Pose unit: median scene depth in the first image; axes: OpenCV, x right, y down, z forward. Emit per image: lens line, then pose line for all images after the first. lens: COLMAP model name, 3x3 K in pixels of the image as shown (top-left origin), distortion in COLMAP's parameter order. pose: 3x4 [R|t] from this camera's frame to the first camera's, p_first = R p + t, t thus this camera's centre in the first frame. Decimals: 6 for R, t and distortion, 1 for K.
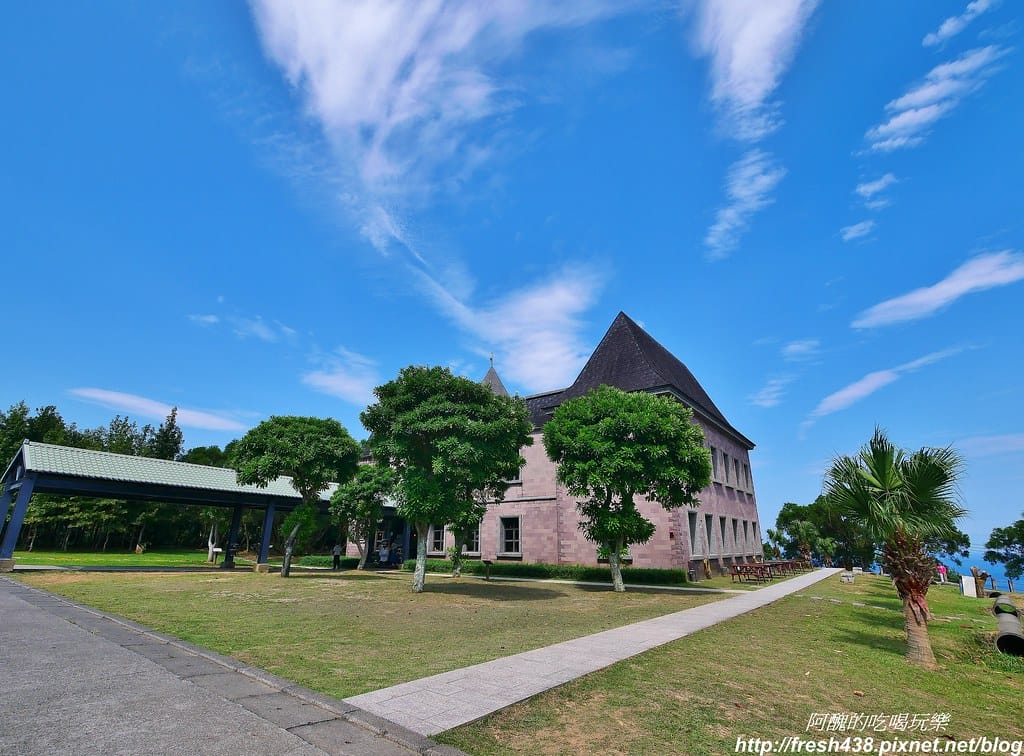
lens RADIAL K [[487.5, 0, 512.0], [0, 487.5, 378.0], [0, 0, 1]] dist [-0.000533, -0.000025]
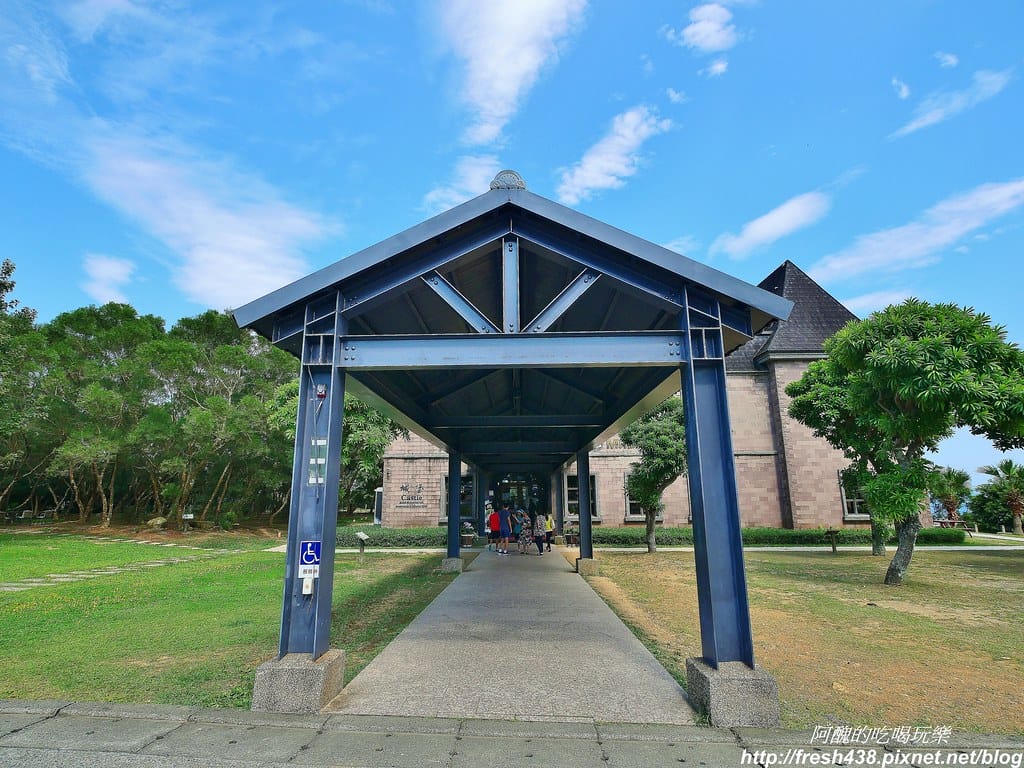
lens RADIAL K [[475.4, 0, 511.7], [0, 475.4, 400.8], [0, 0, 1]] dist [0.000098, -0.000008]
pose [[0.809977, 0.104321, 0.577108, -0.778710], [-0.175075, 0.982192, 0.068172, 0.173574], [-0.559720, -0.156255, 0.813817, 0.574092]]
